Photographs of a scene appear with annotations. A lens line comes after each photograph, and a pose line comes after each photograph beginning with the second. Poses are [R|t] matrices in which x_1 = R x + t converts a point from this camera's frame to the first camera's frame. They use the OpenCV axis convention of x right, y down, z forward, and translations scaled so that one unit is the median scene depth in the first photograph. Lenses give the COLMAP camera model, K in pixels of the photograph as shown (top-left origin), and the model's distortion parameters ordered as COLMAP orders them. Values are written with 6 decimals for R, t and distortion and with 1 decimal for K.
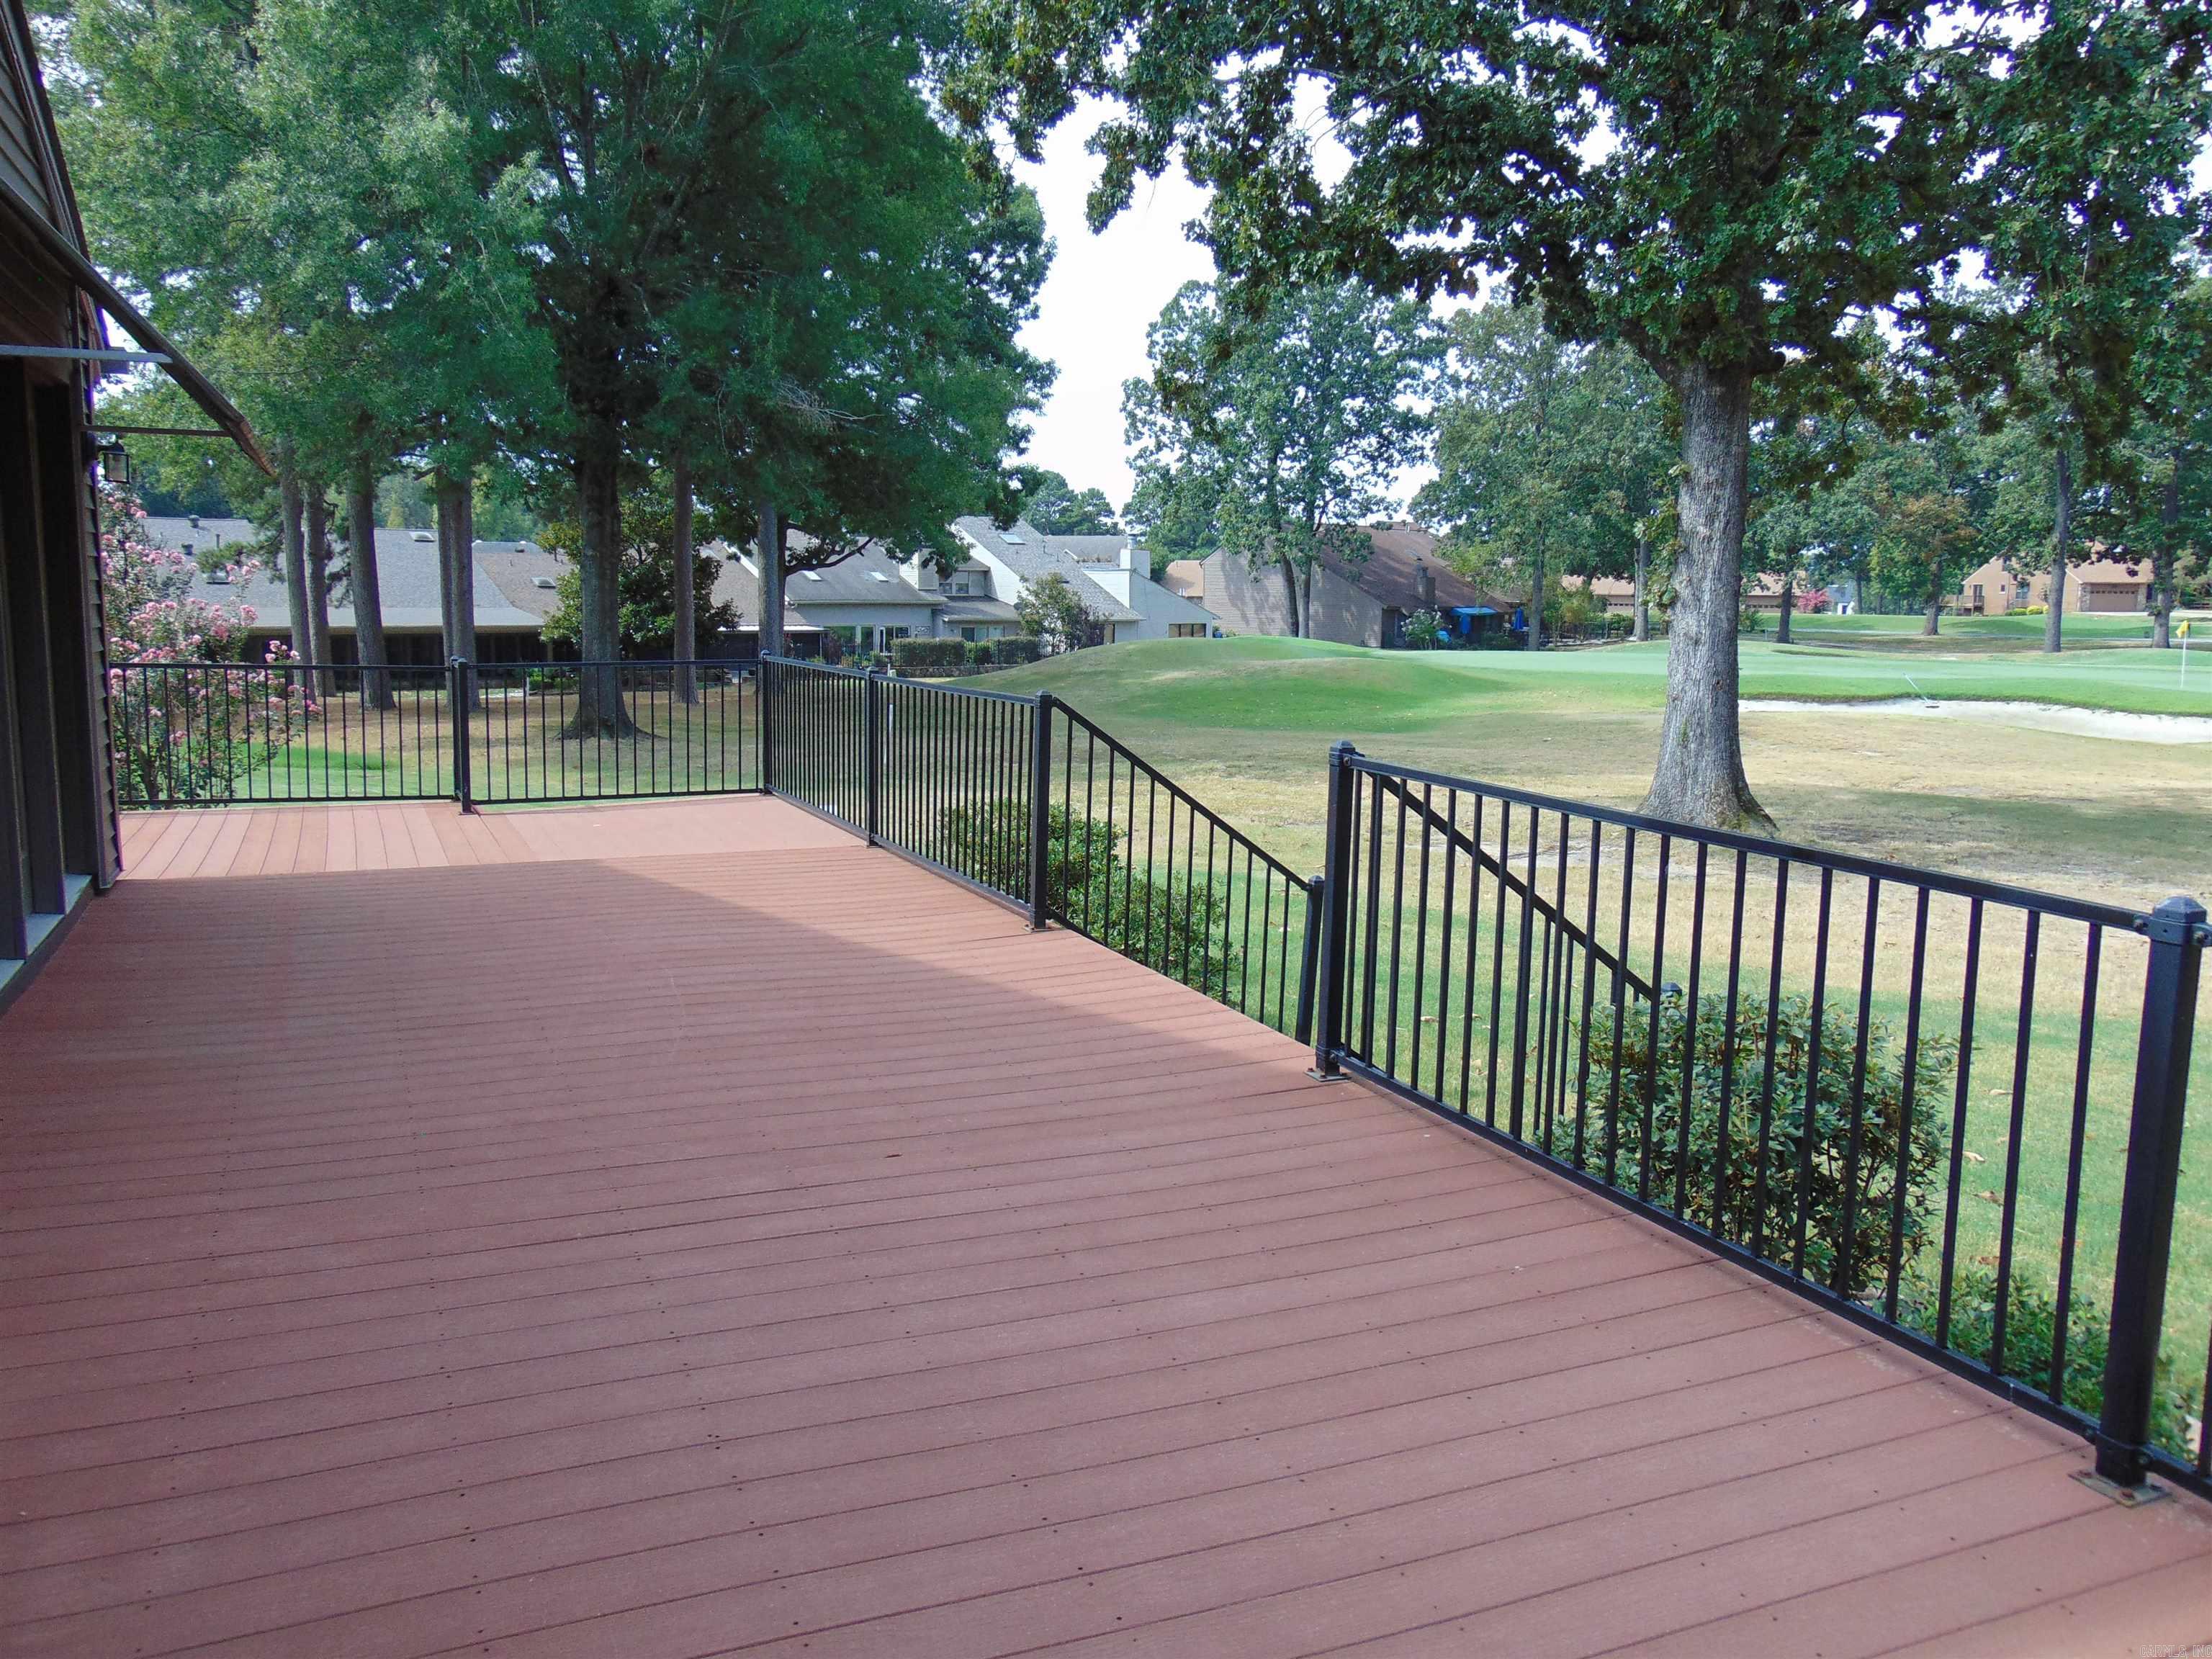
lens RADIAL K [[1757.3, 0, 1102.3], [0, 1757.3, 817.3], [0, 0, 1]] dist [-0.037492, 0.057115]
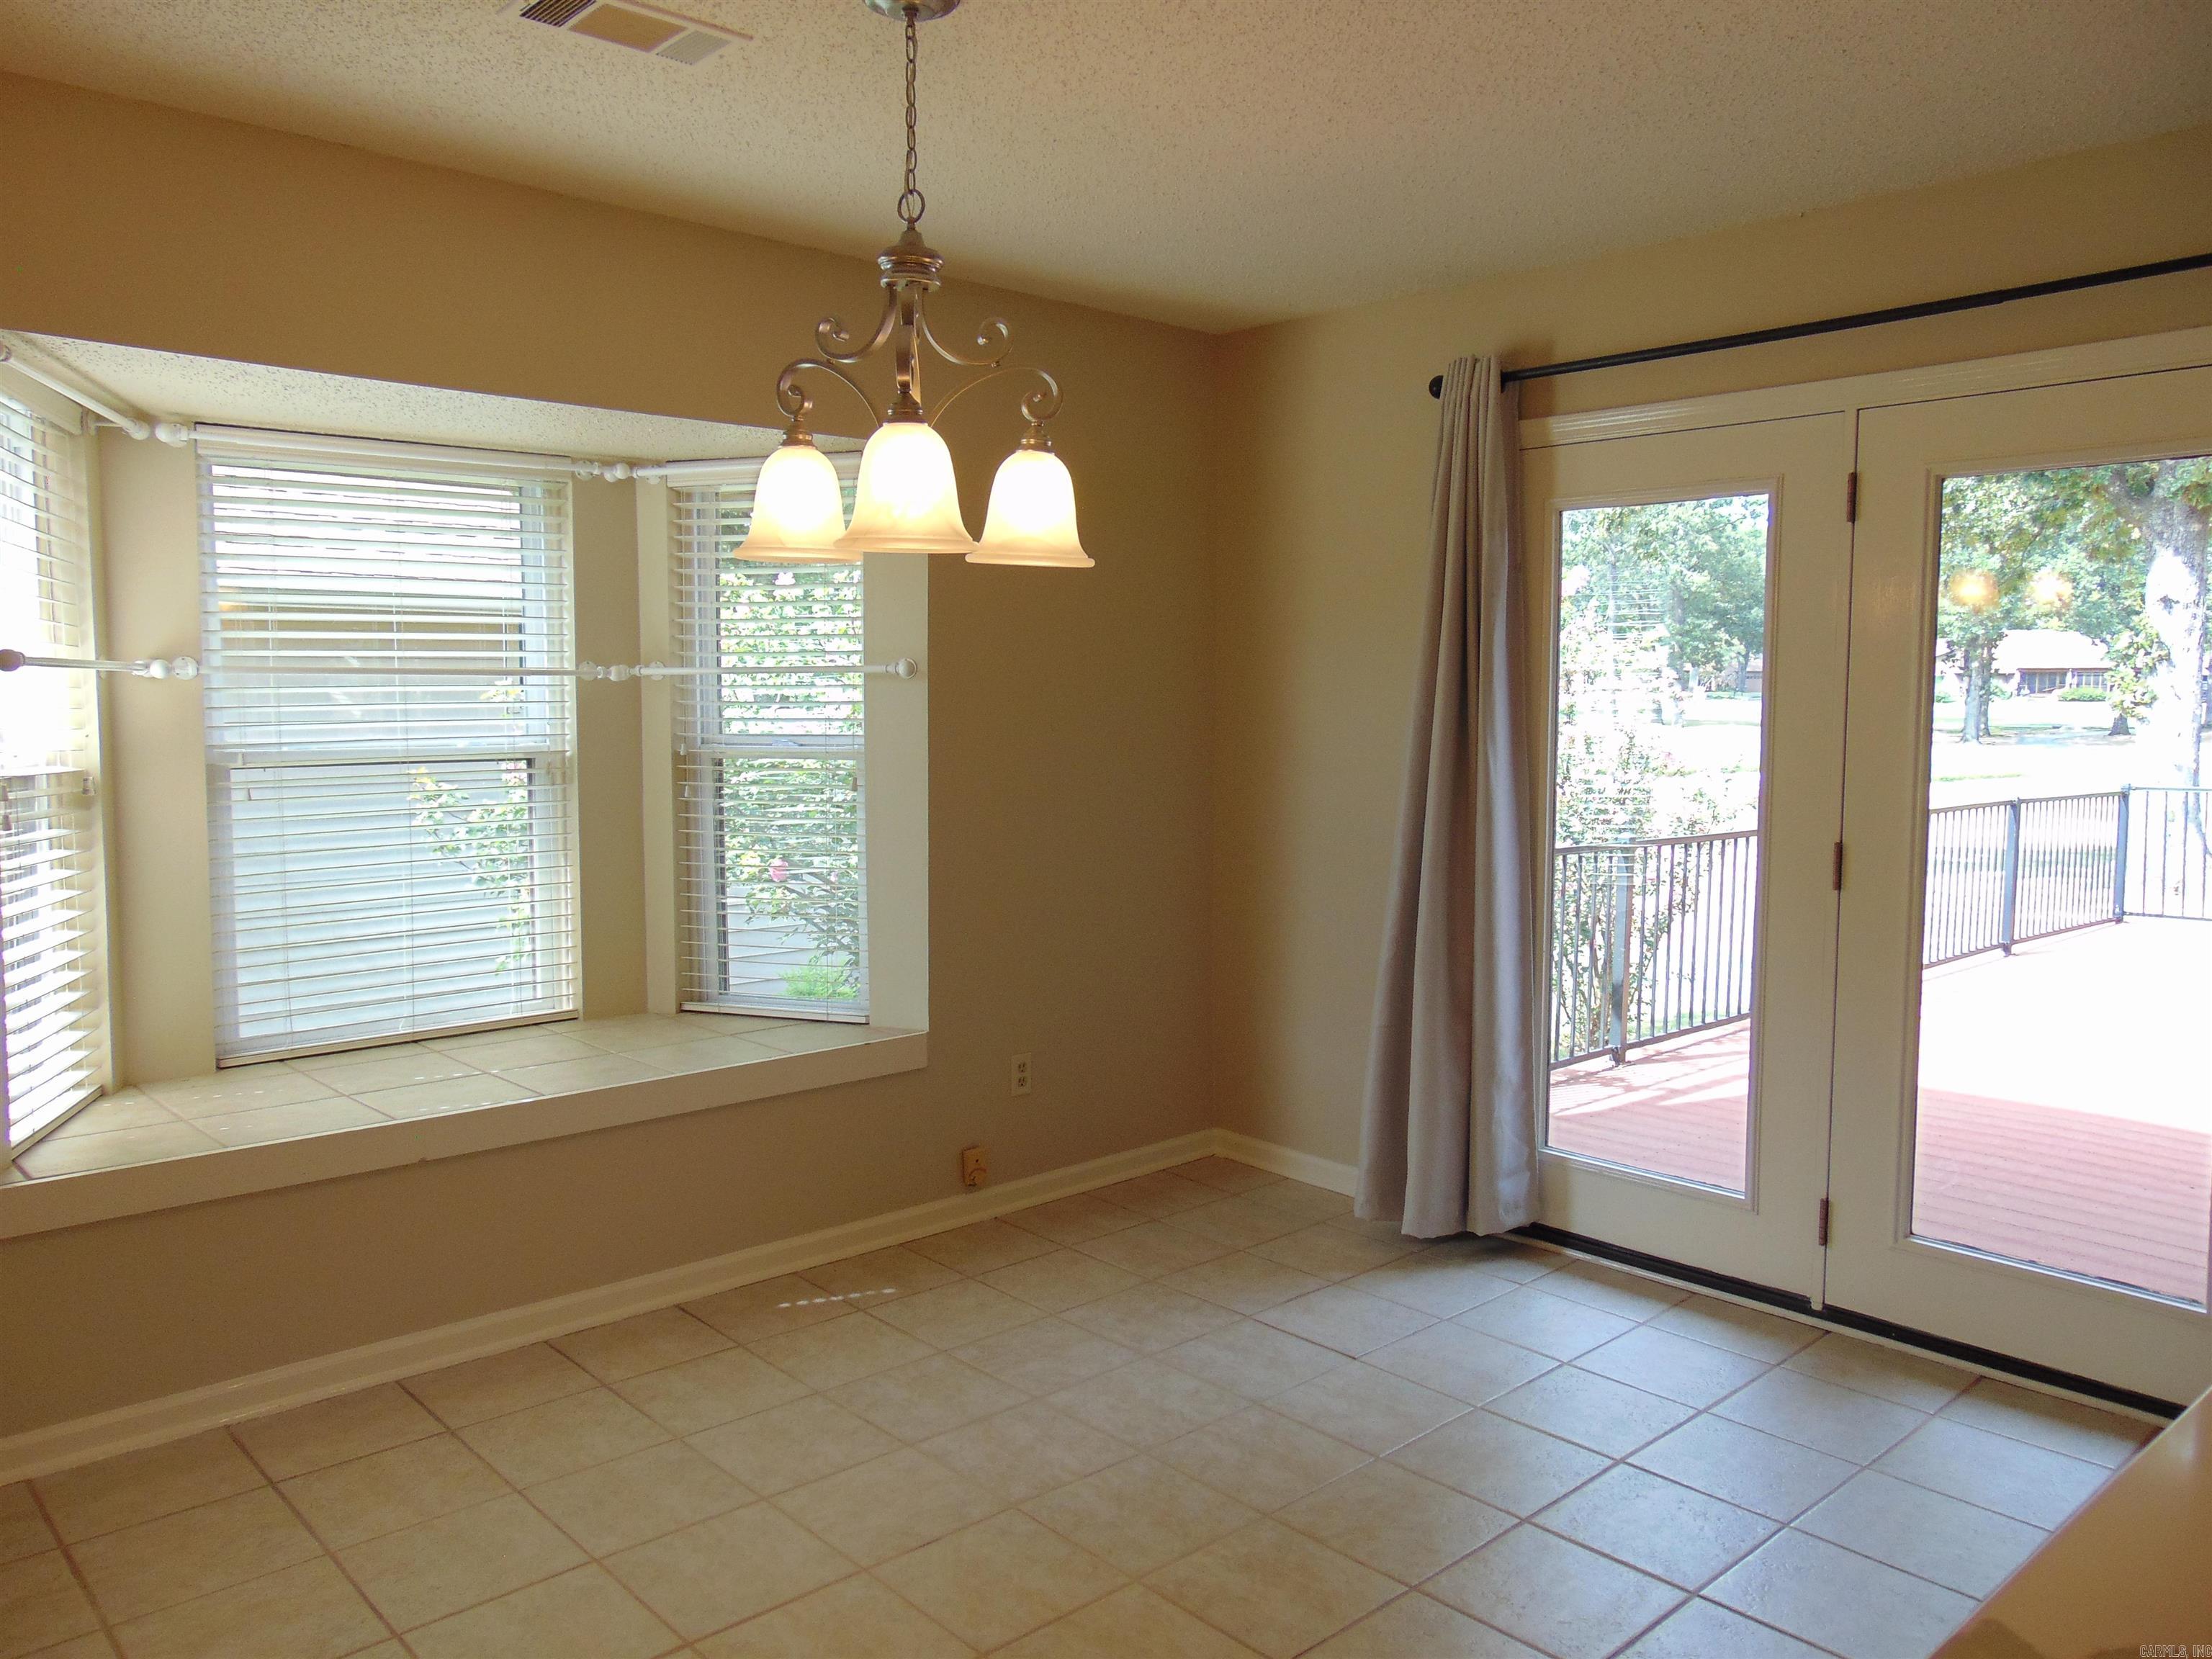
lens RADIAL K [[1663.2, 0, 1100.9], [0, 1663.2, 832.3], [0, 0, 1]] dist [-0.029063, 0.060391]
pose [[0.947030, -0.042673, 0.318296, -0.731388], [0.055453, 0.997974, -0.031195, -0.037579], [-0.316320, 0.047193, 0.947478, 0.152411]]
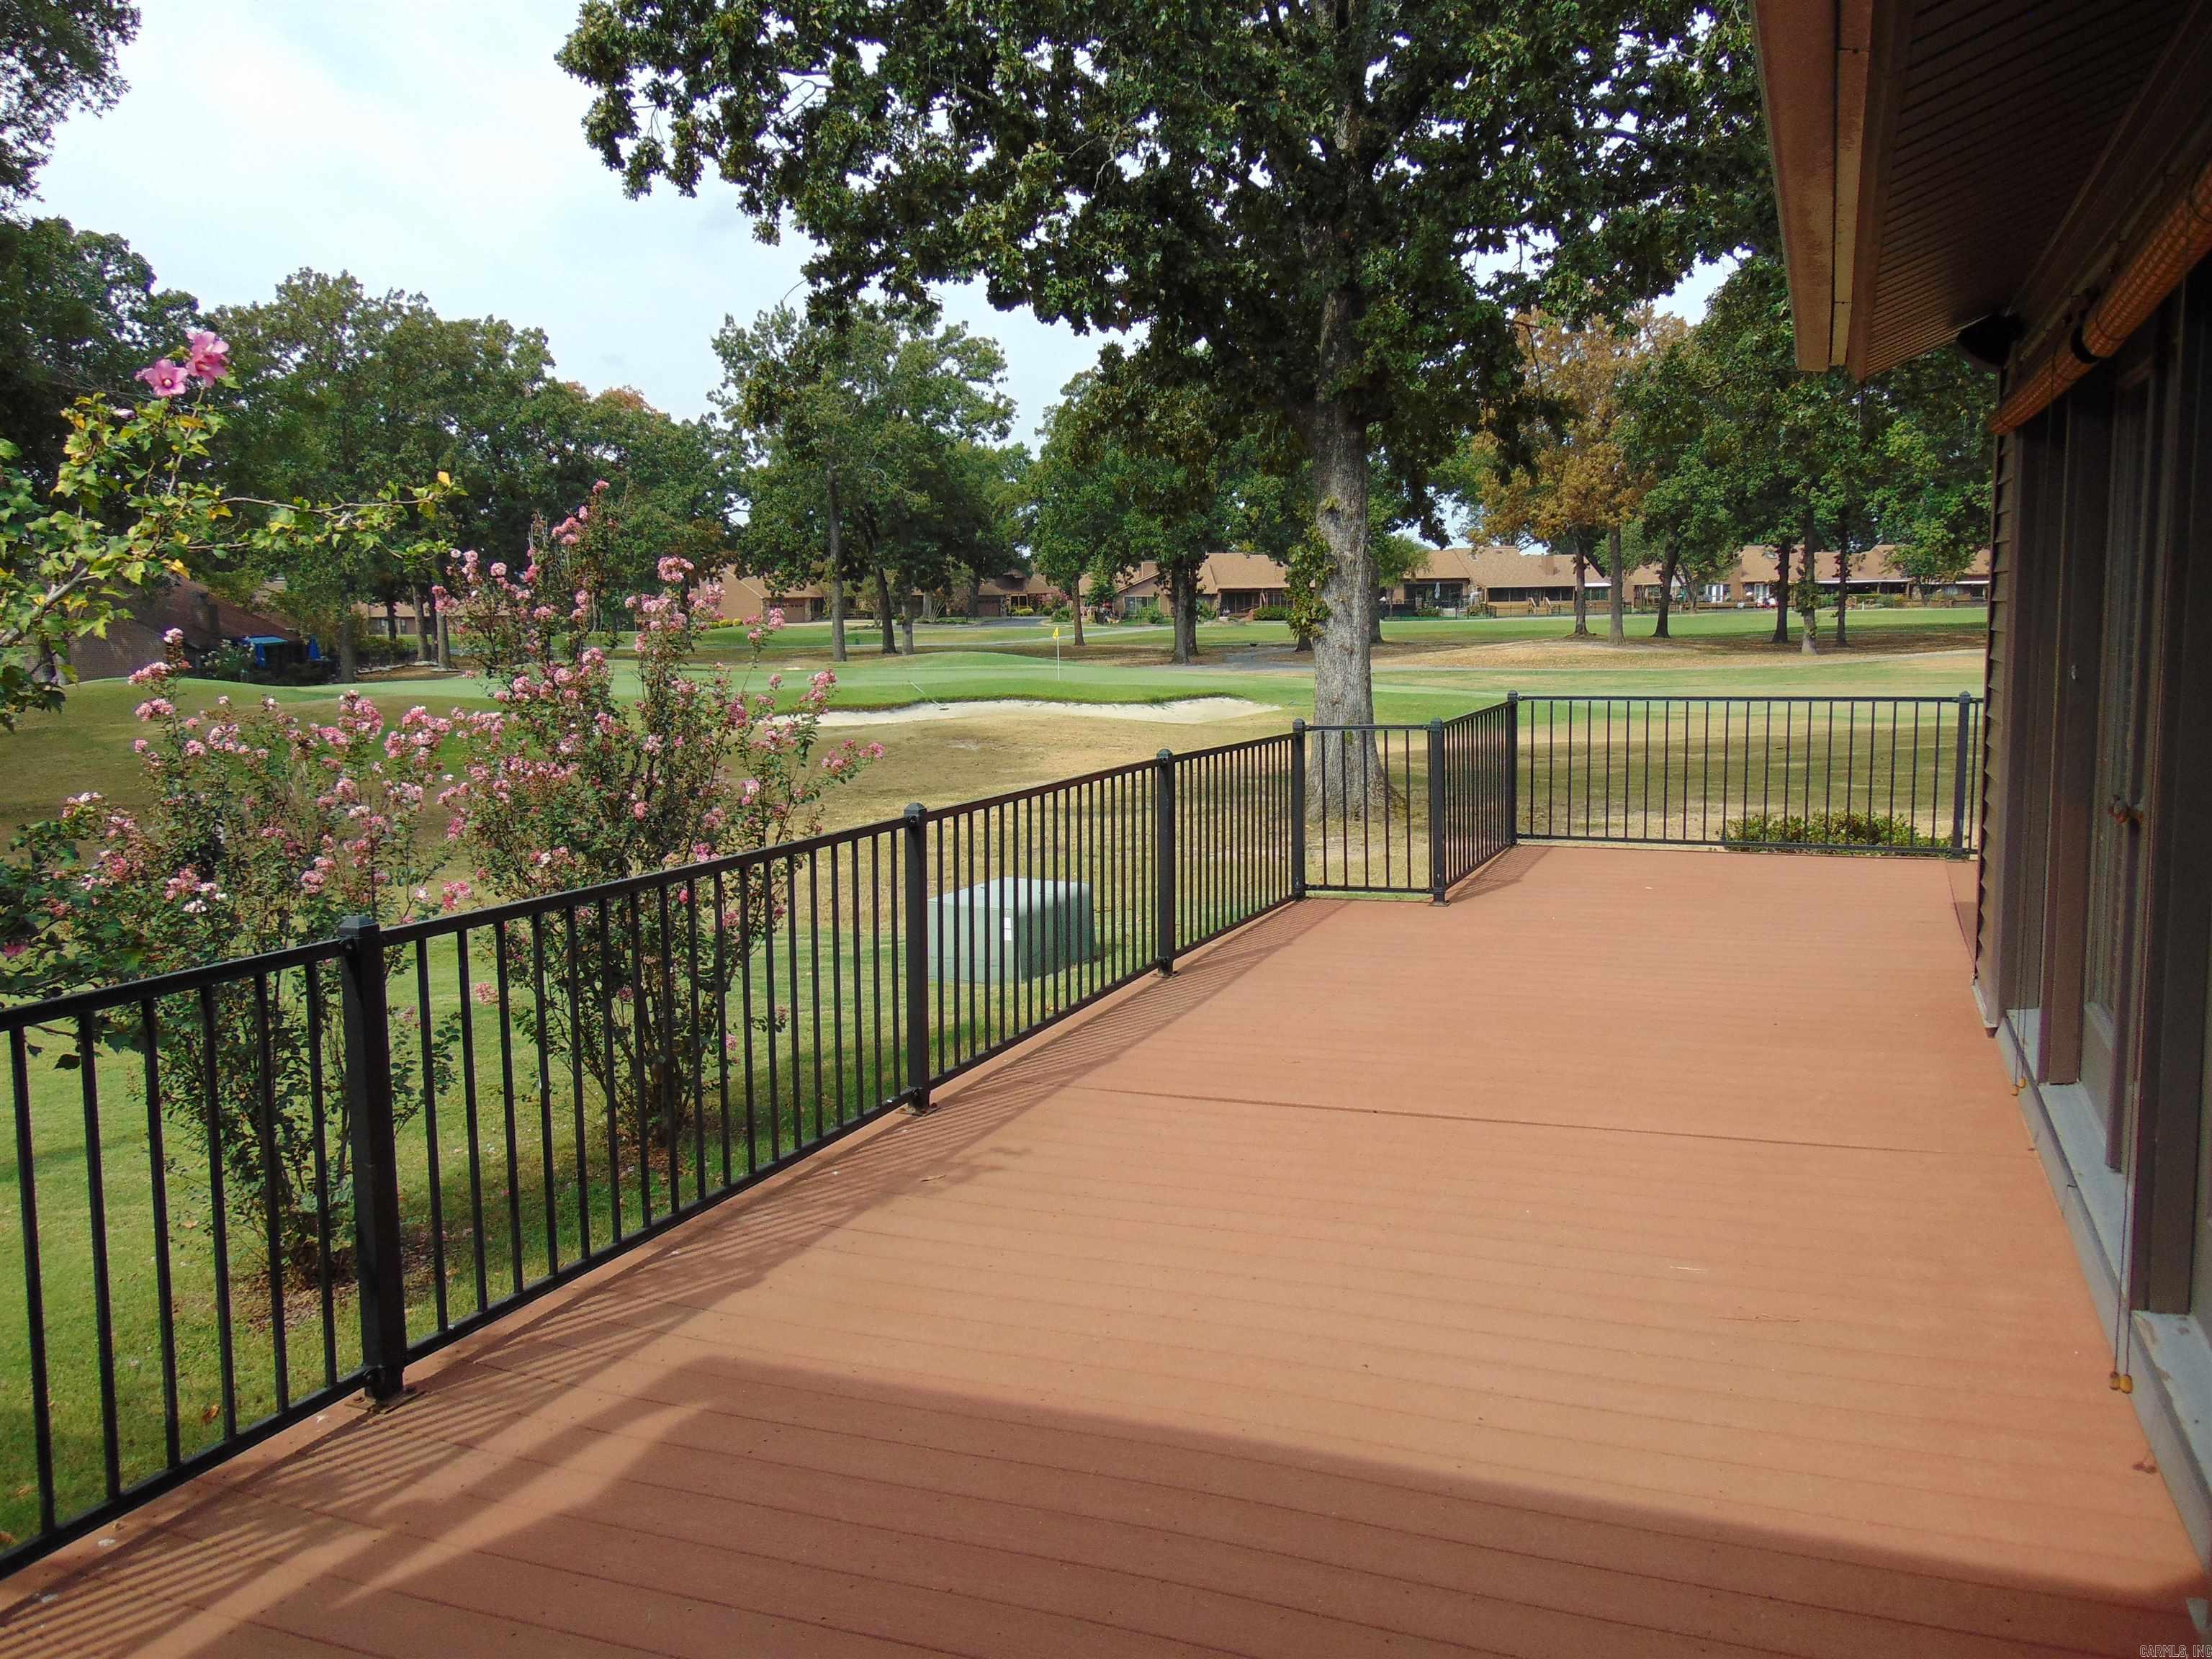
lens RADIAL K [[1757.3, 0, 1107.3], [0, 1757.3, 832.1], [0, 0, 1]] dist [-0.037492, 0.057115]
pose [[0.721125, -0.113967, 0.683367, -0.578972], [0.117484, 0.992207, 0.041497, -0.049010], [-0.682771, 0.050360, 0.728894, 0.272719]]
